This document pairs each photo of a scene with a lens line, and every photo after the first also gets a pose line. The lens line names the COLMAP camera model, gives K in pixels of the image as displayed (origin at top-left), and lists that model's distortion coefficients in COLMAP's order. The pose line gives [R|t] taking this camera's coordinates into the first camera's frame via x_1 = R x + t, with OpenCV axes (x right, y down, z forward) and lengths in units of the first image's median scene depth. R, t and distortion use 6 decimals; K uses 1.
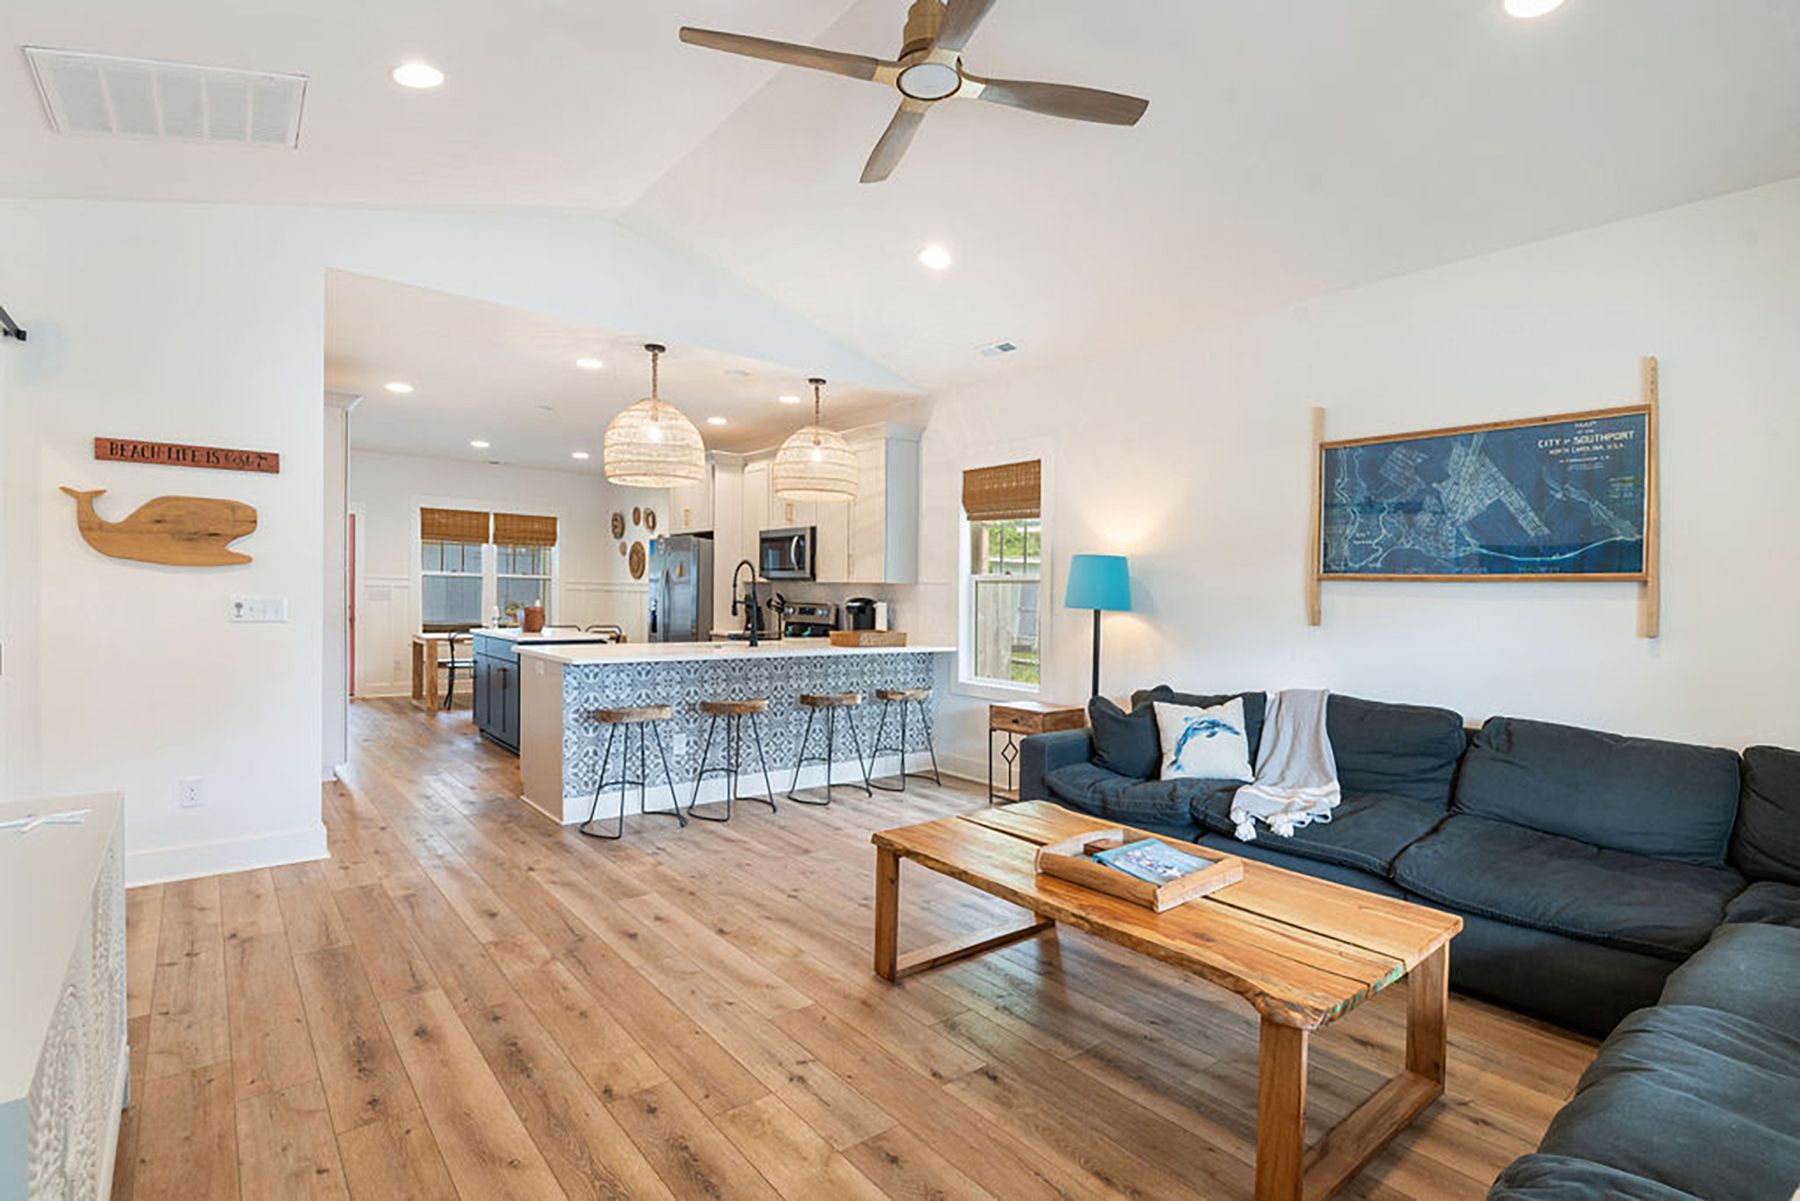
lens RADIAL K [[873.2, 0, 925.7], [0, 873.2, 630.0], [0, 0, 1]] dist [-0.015955, 0.000013]
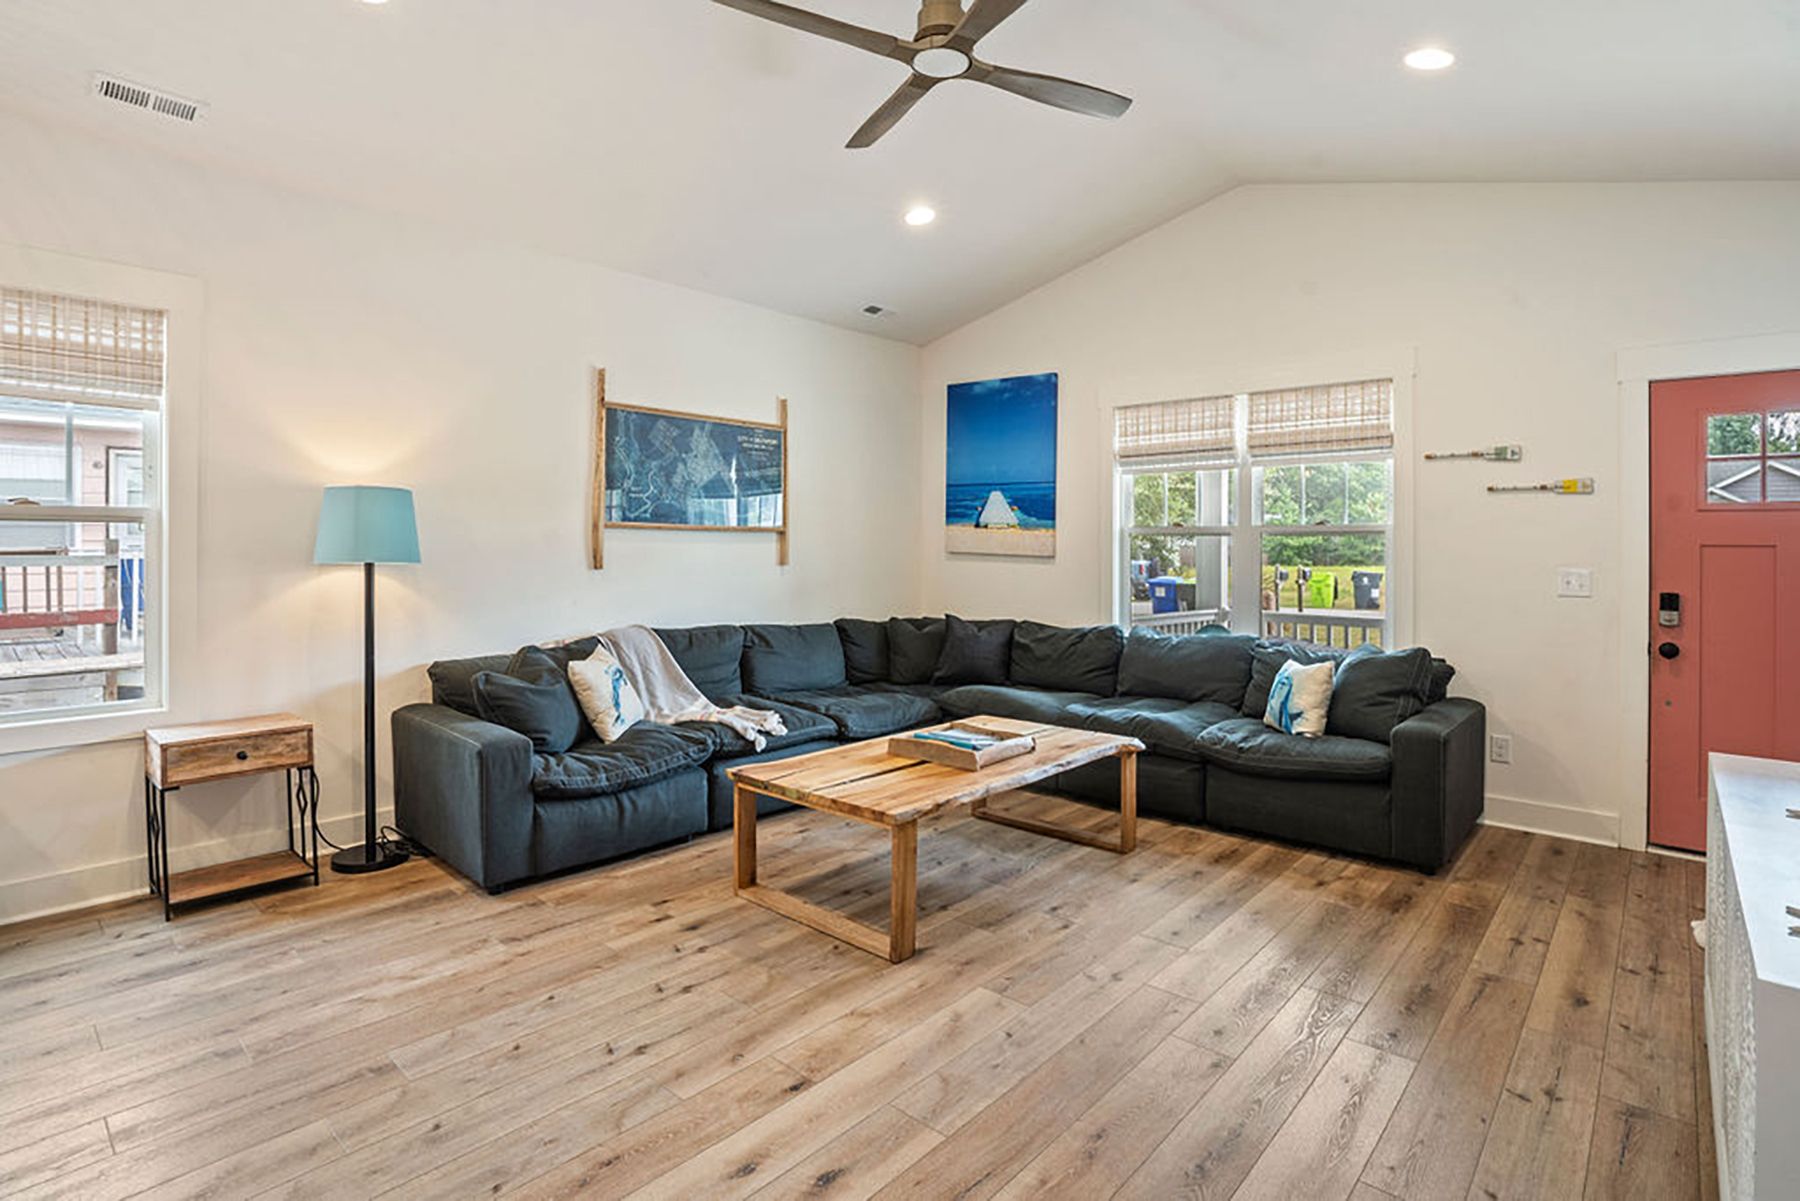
lens RADIAL K [[873.2, 0, 908.3], [0, 873.2, 554.2], [0, 0, 1]] dist [-0.015955, 0.000013]
pose [[-0.142632, -0.032314, 0.989248, -0.839713], [0.027736, 0.998944, 0.036629, -0.065613], [-0.989387, 0.032662, -0.141585, 0.964907]]
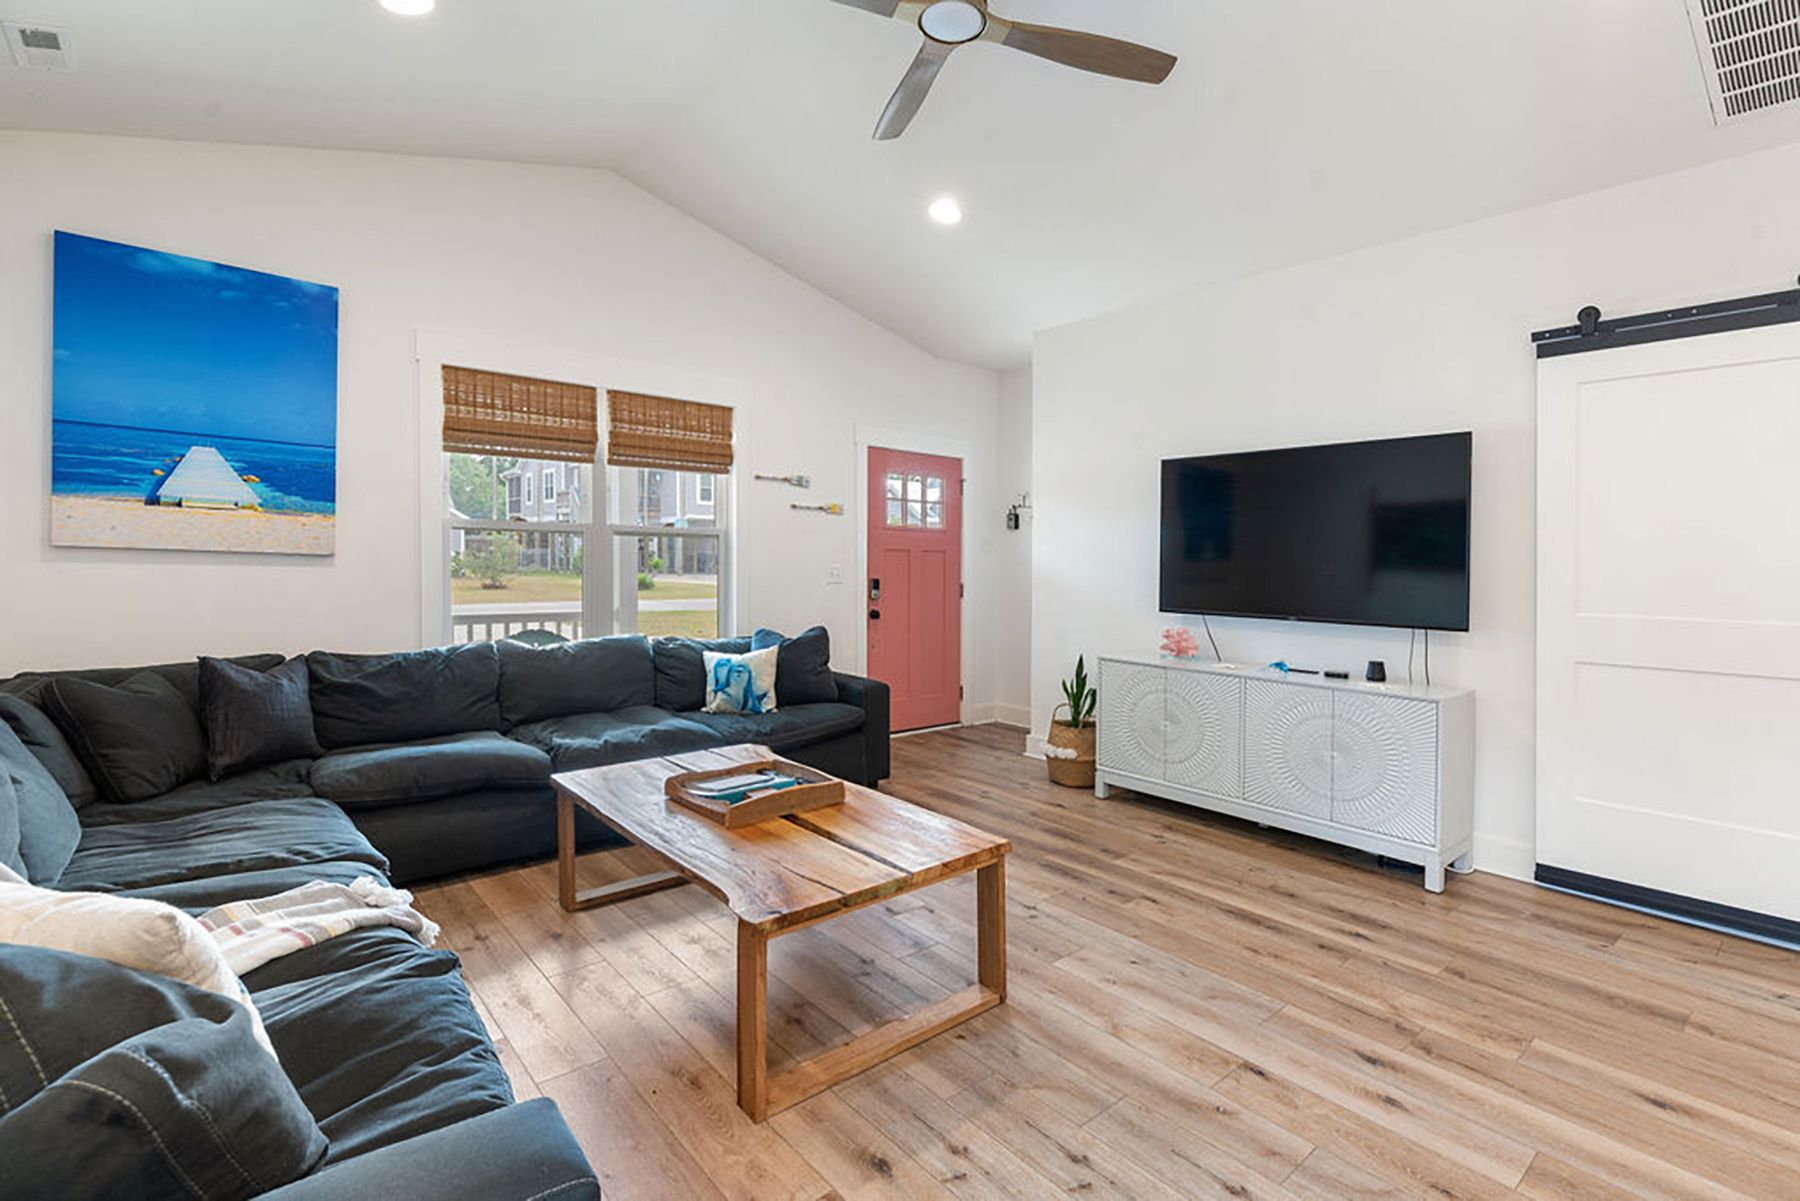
lens RADIAL K [[829.0, 0, 913.5], [0, 829.0, 556.4], [0, 0, 1]] dist [0.000294, -0.000030]
pose [[-0.999259, -0.038464, -0.001143, 0.043162], [-0.038480, 0.998650, 0.034905, -0.058144], [-0.000202, 0.034923, -0.999390, 1.569316]]
